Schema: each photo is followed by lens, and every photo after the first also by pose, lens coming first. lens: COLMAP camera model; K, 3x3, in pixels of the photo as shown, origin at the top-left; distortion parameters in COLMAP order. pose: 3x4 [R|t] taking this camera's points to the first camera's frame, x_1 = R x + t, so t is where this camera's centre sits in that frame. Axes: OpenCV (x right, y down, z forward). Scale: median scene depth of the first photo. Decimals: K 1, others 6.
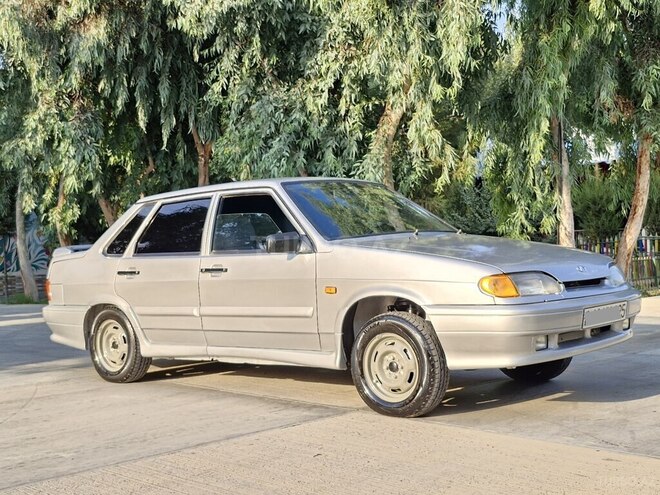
lens RADIAL K [[945.2, 0, 346.9], [0, 945.2, 249.4], [0, 0, 1]] dist [0.184669, -0.519041]
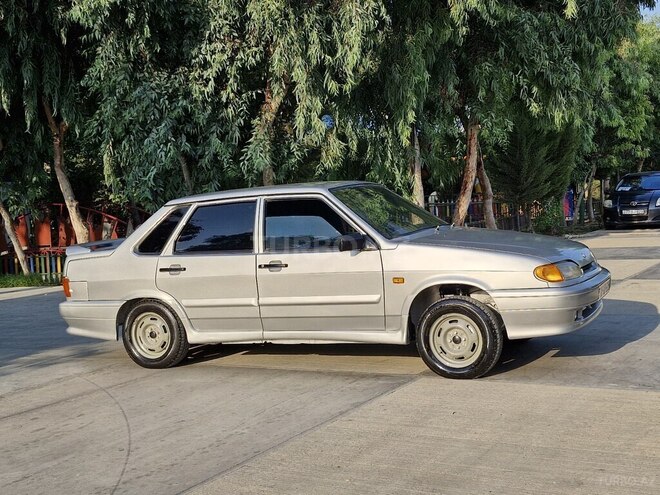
lens RADIAL K [[945.2, 0, 346.9], [0, 945.2, 249.4], [0, 0, 1]] dist [0.184669, -0.519041]
pose [[0.953927, -0.038870, 0.297509, -0.360864], [0.025189, 0.998447, 0.049682, -0.048505], [-0.298978, -0.039899, 0.953425, -0.117665]]
